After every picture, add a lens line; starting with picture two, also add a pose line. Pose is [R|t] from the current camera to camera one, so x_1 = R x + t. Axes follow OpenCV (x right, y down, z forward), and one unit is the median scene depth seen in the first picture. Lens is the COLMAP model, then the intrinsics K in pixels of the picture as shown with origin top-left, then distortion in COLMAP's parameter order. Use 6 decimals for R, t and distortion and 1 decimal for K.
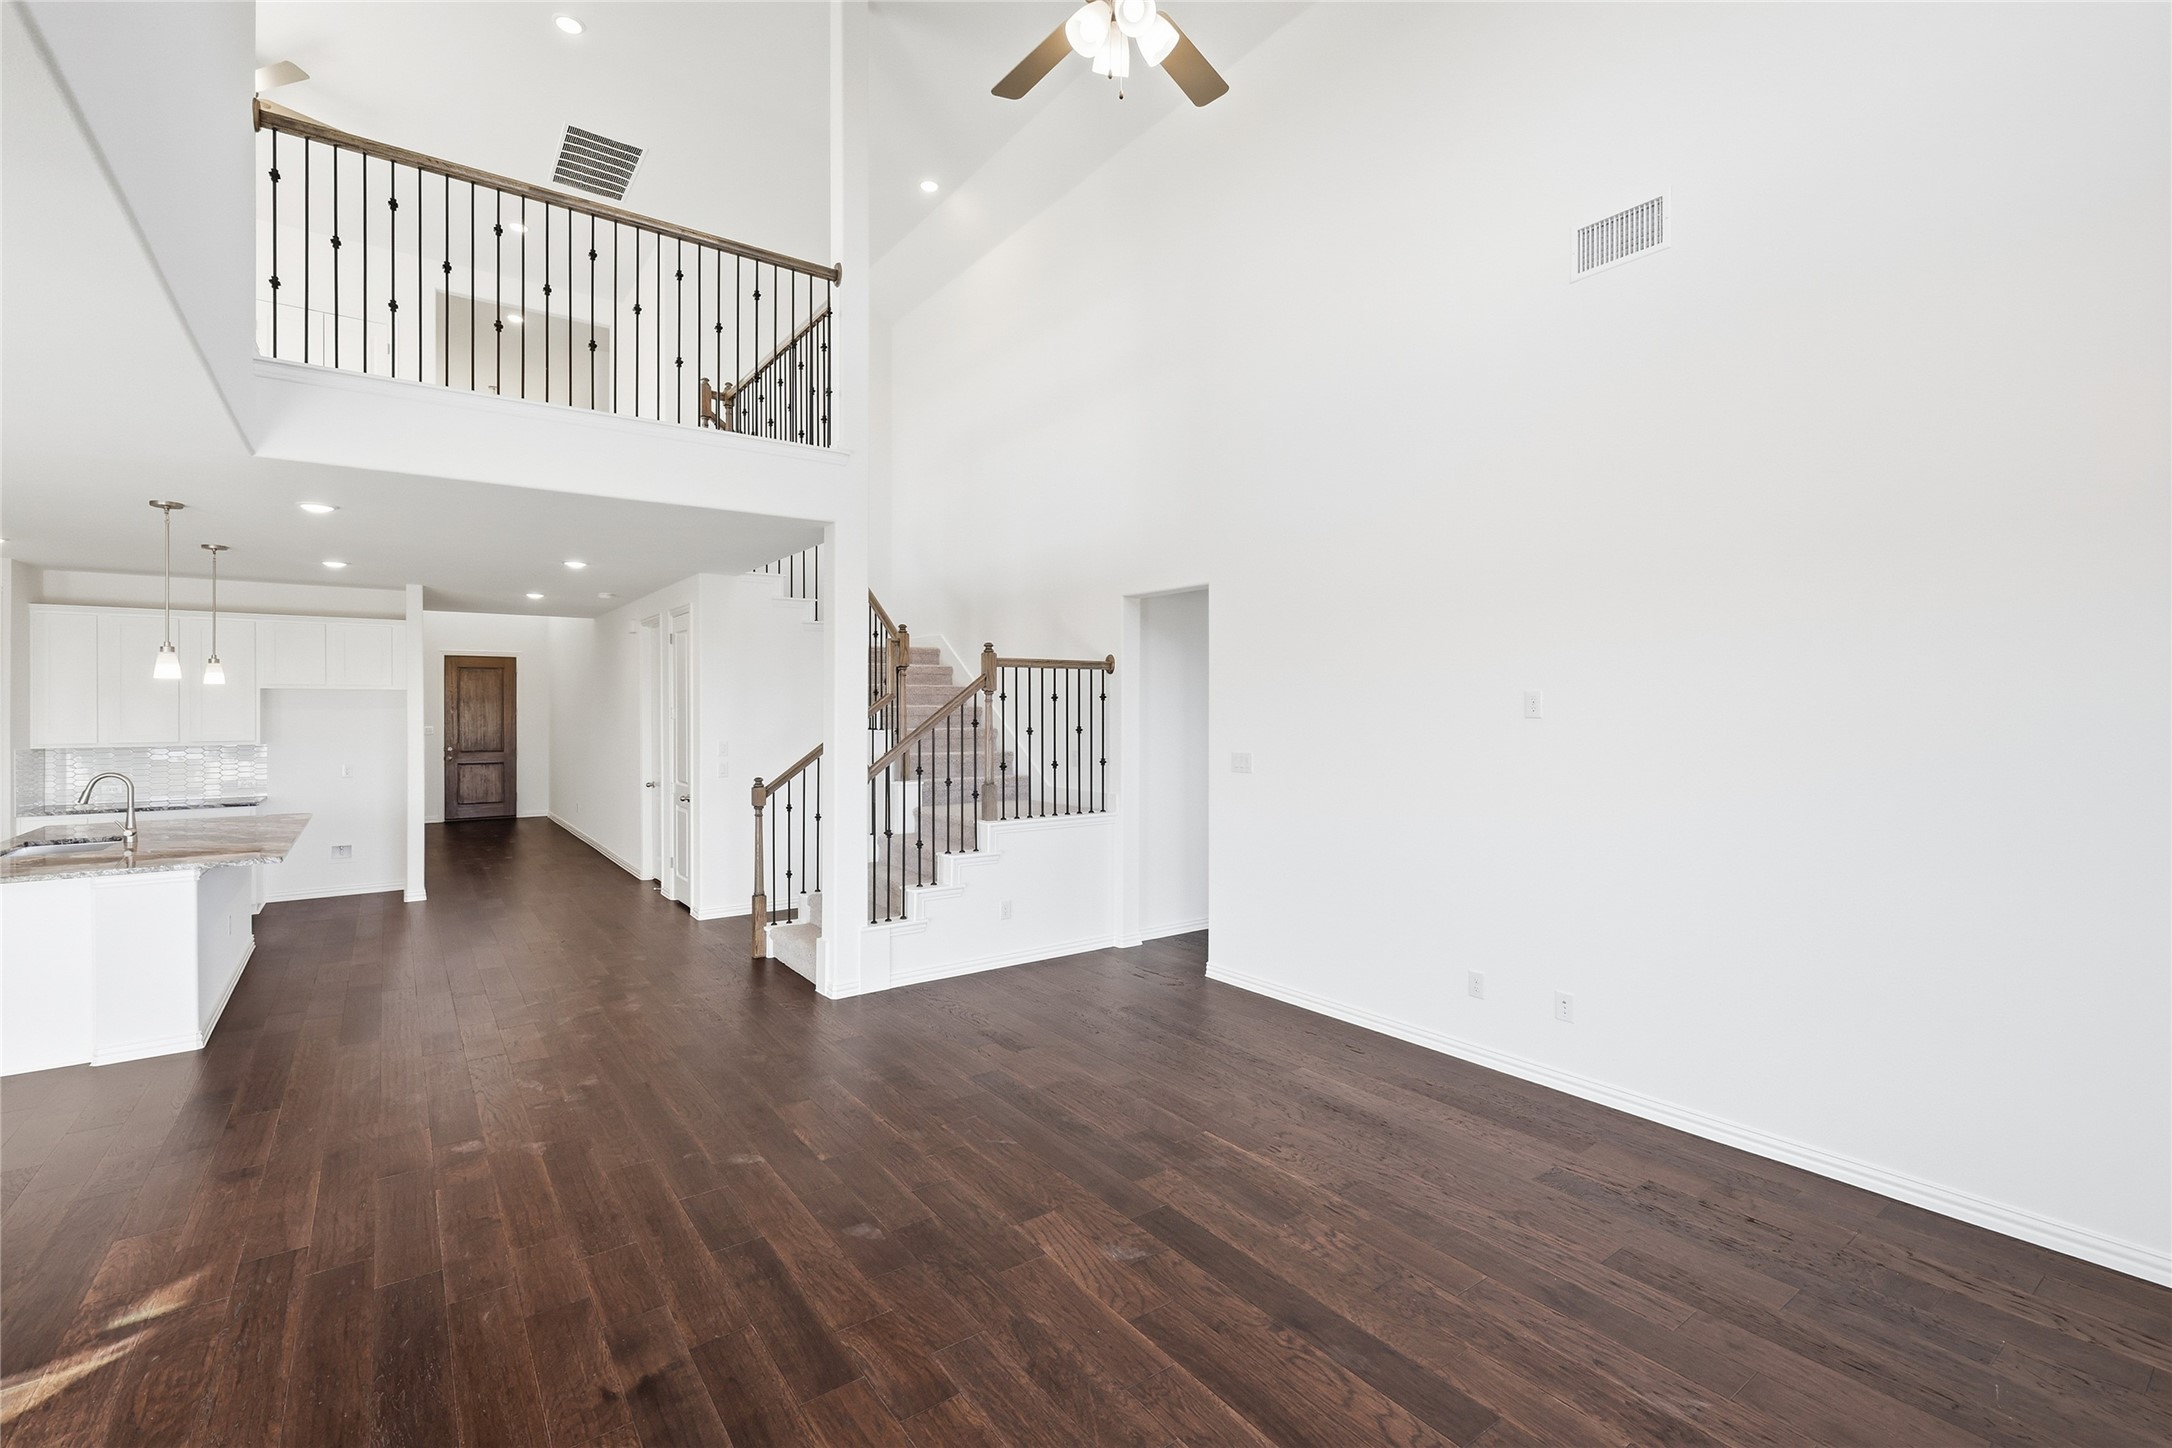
lens RADIAL K [[957.5, 0, 1090.0], [0, 957.5, 707.1], [0, 0, 1]] dist [0.002481, 0.000459]
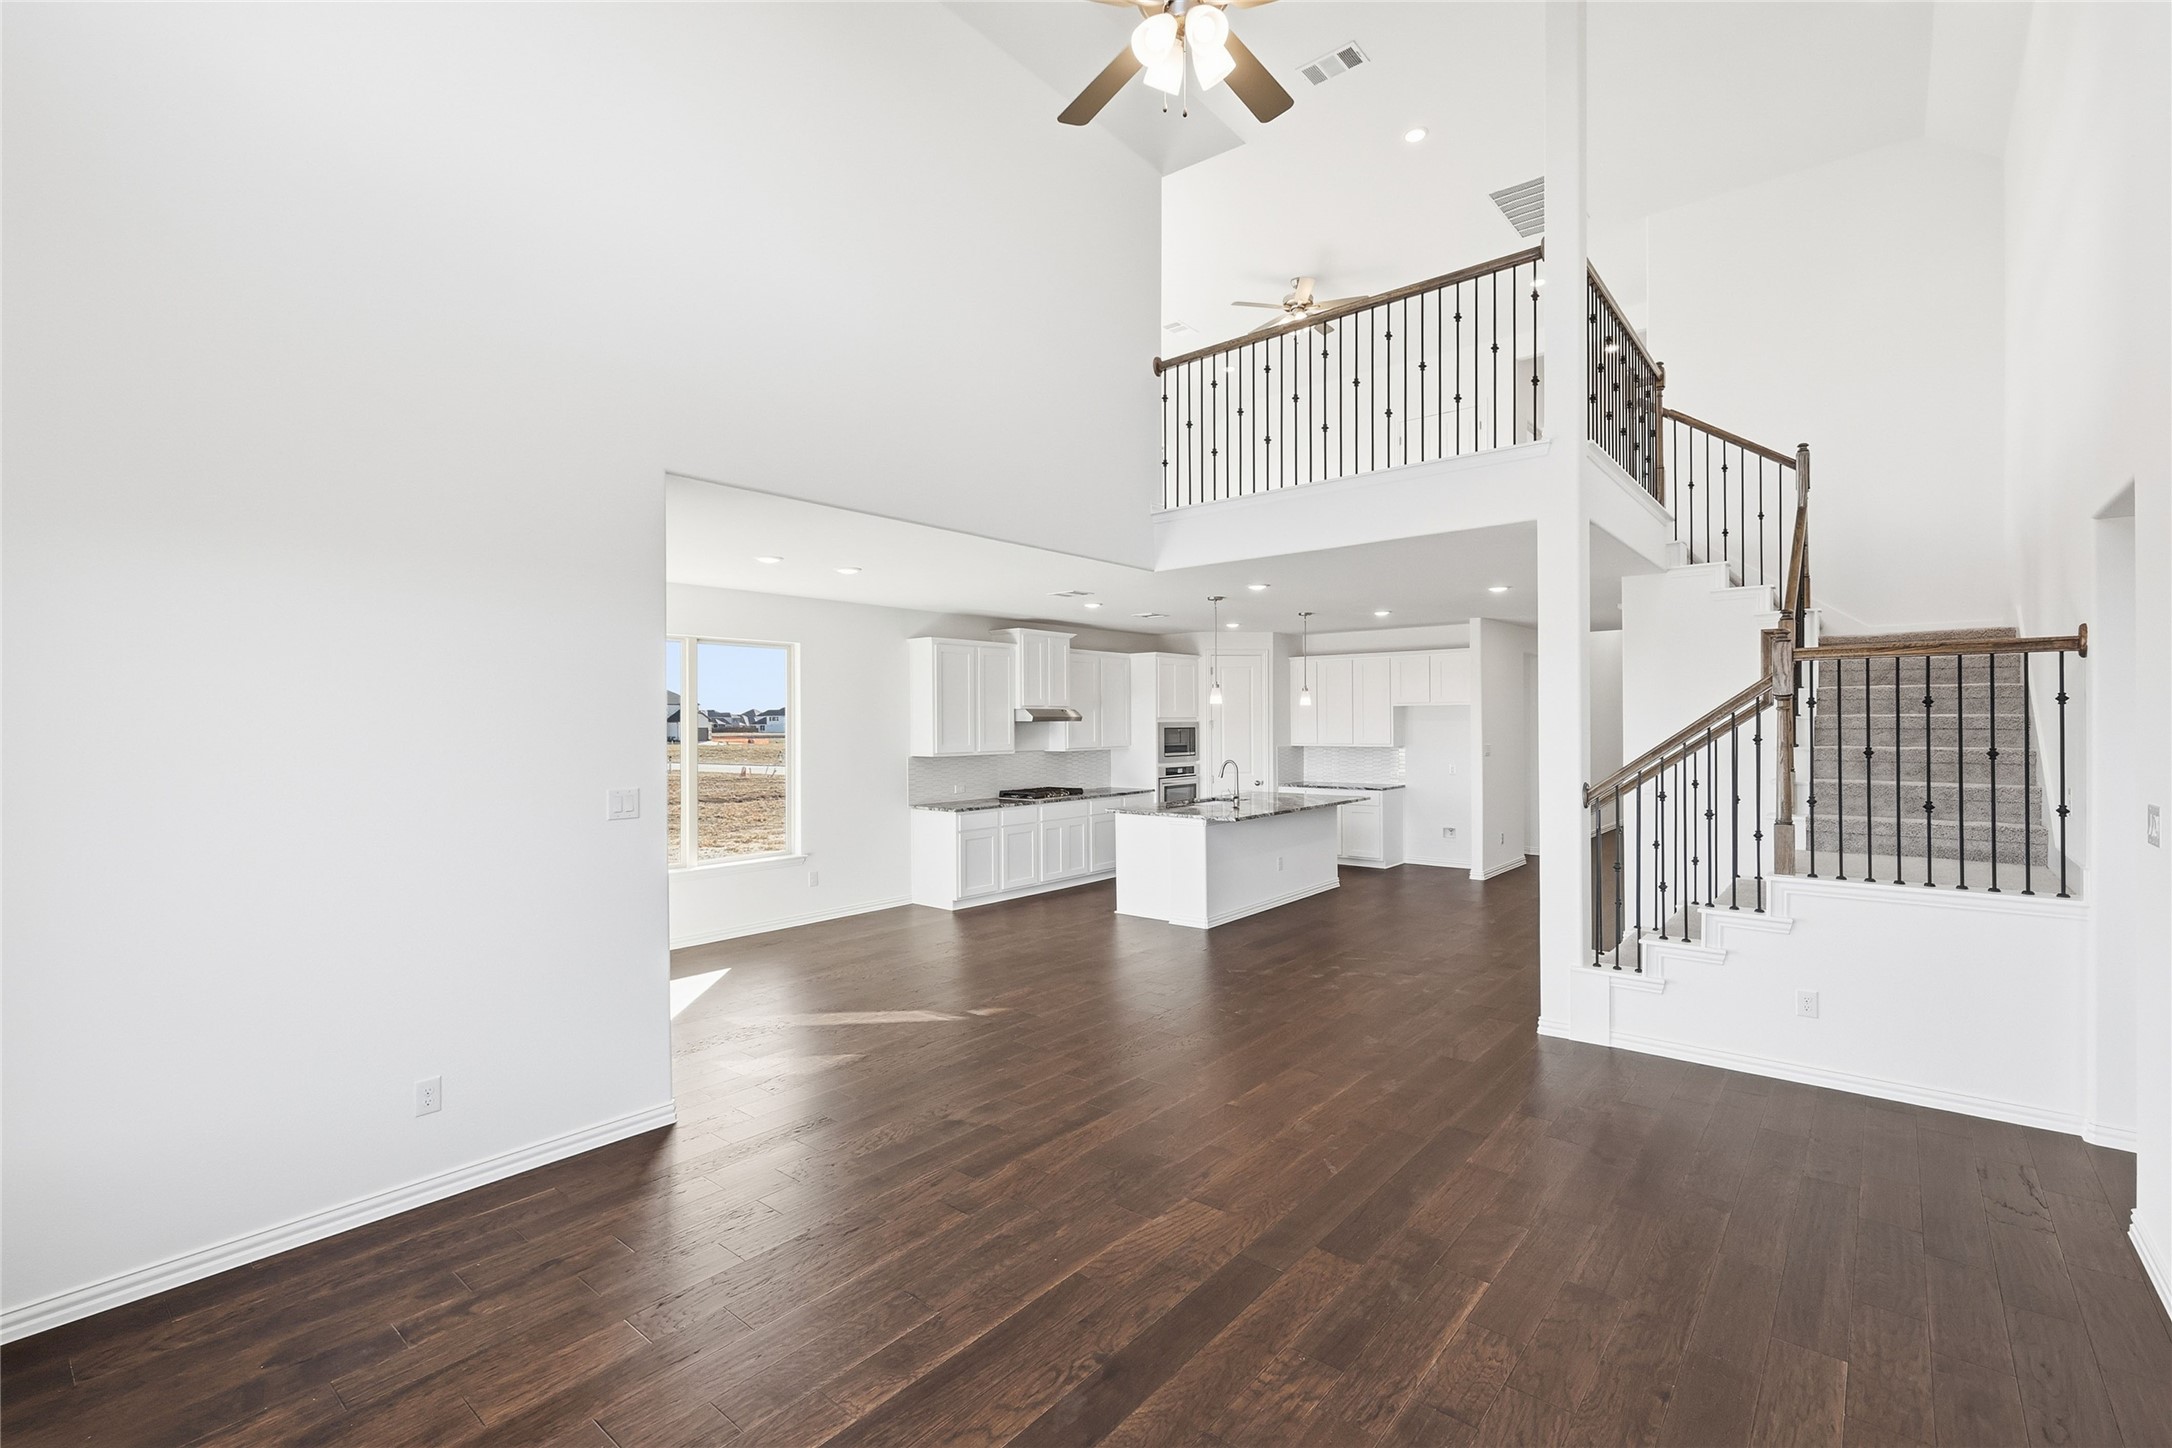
lens RADIAL K [[959.2, 0, 1086.0], [0, 959.2, 724.0], [0, 0, 1]] dist [0.001462, 0.000152]
pose [[0.238640, 0.000587, -0.971108, 0.474754], [0.006387, 0.999977, 0.002174, -0.000218], [0.971087, -0.006721, 0.238631, 0.315183]]
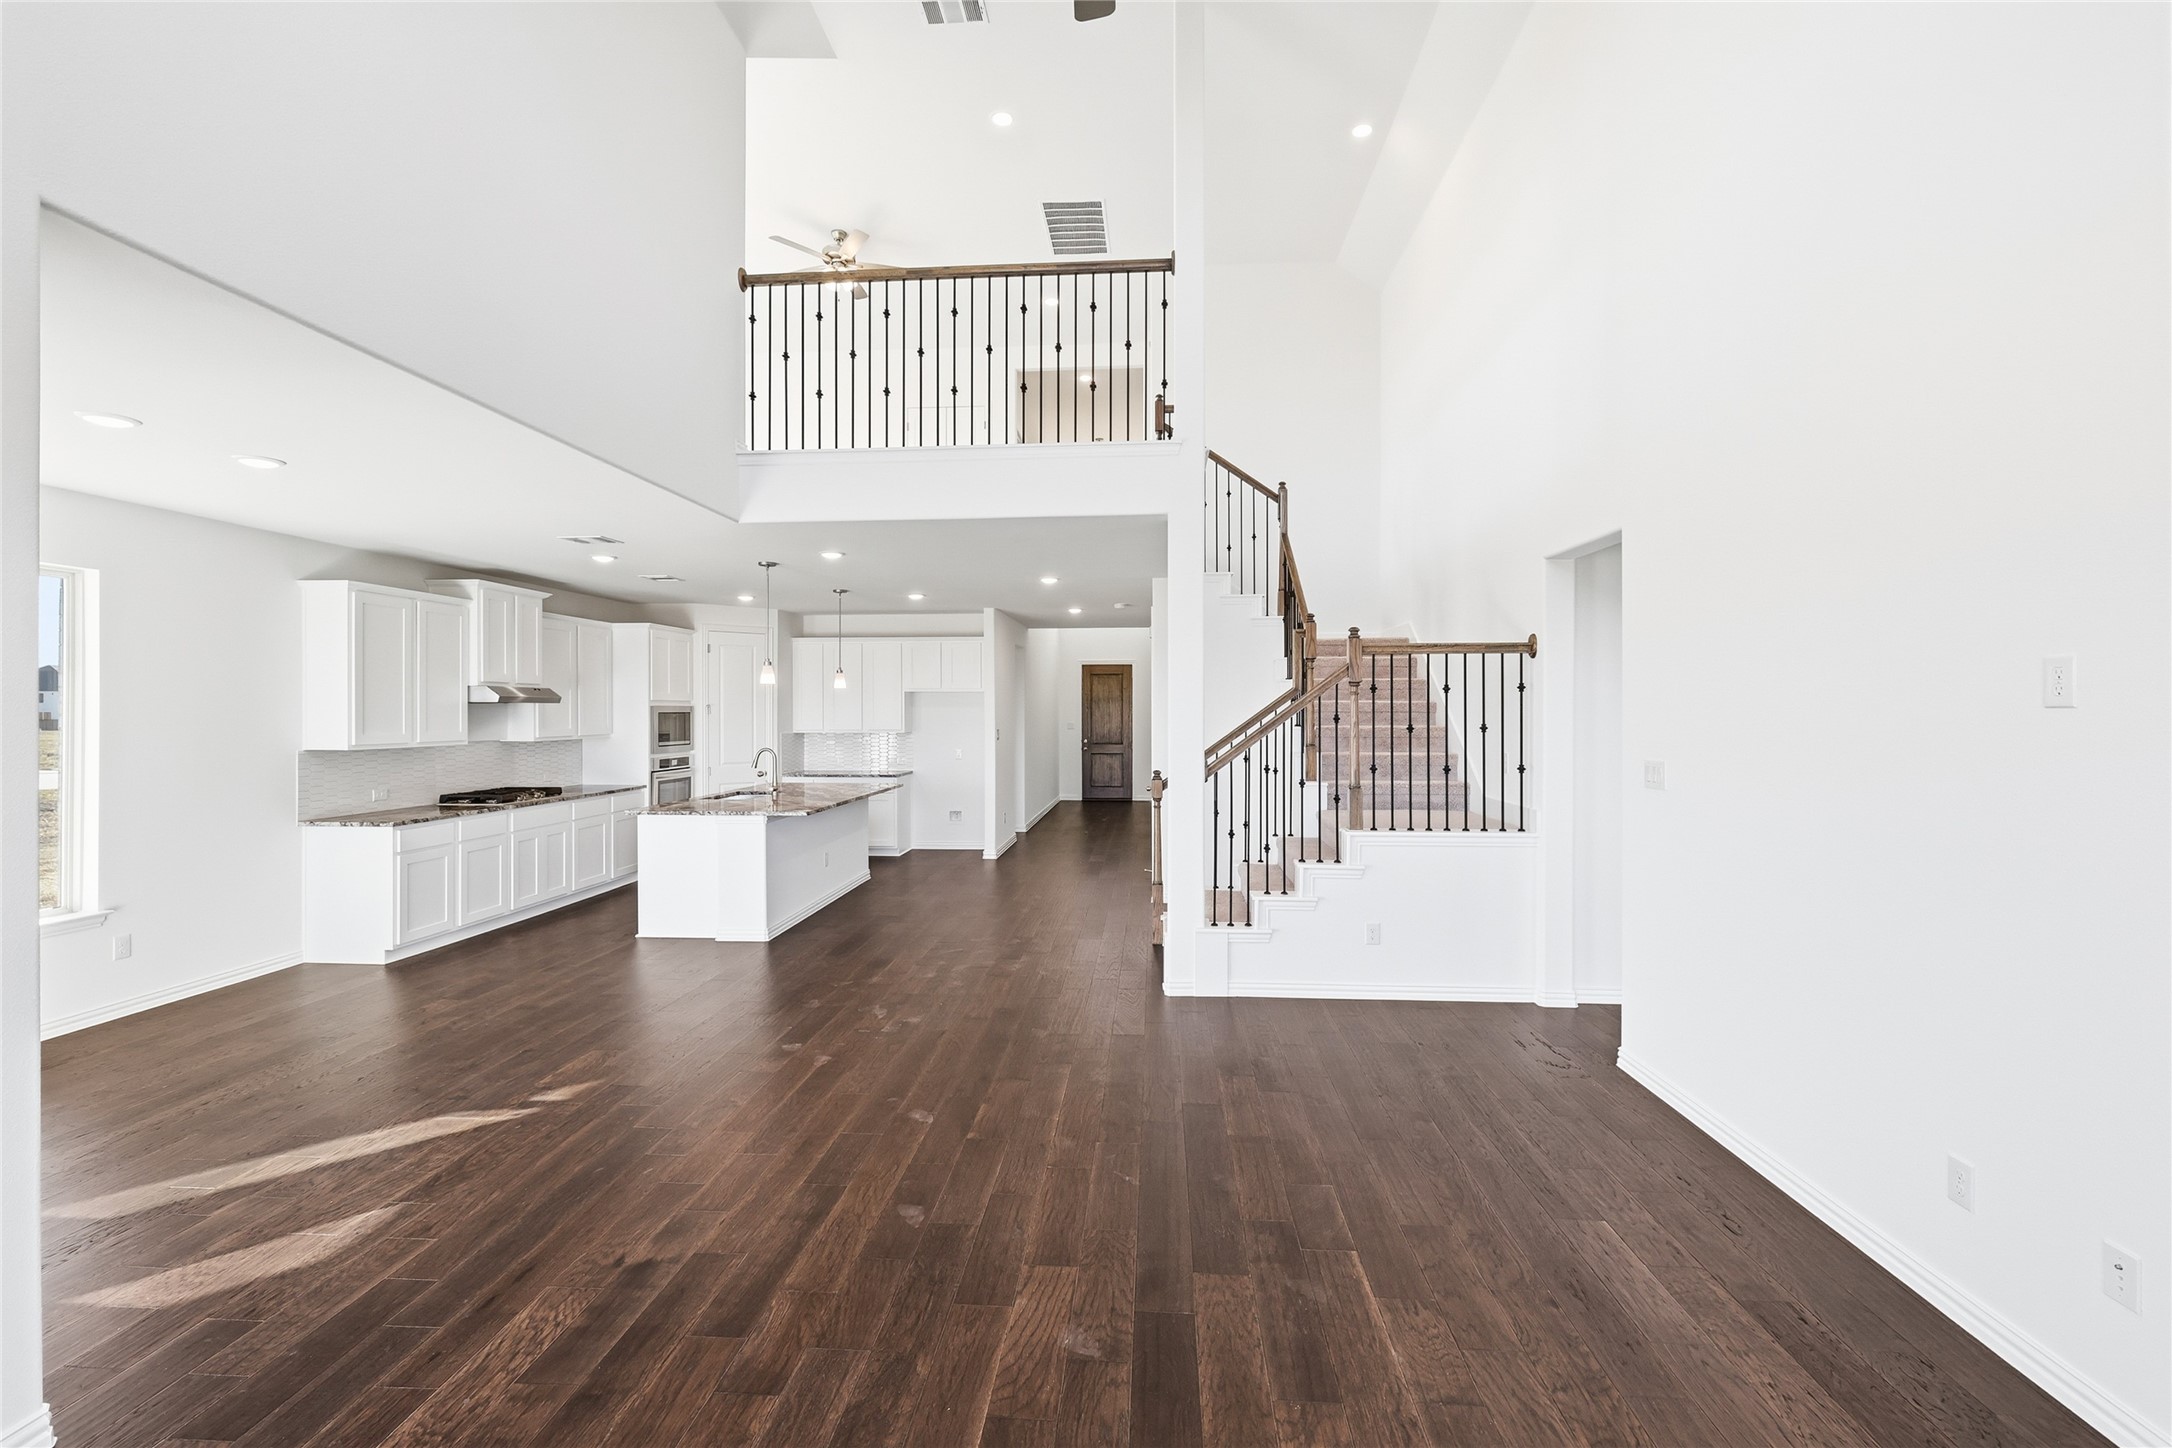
lens RADIAL K [[950.4, 0, 1085.7], [0, 950.4, 709.3], [0, 0, 1]] dist [0.002778, 0.000158]
pose [[0.761360, -0.001393, -0.648328, 0.273230], [0.001127, 0.999999, -0.000826, 0.008683], [0.648328, -0.000102, 0.761361, 0.176175]]
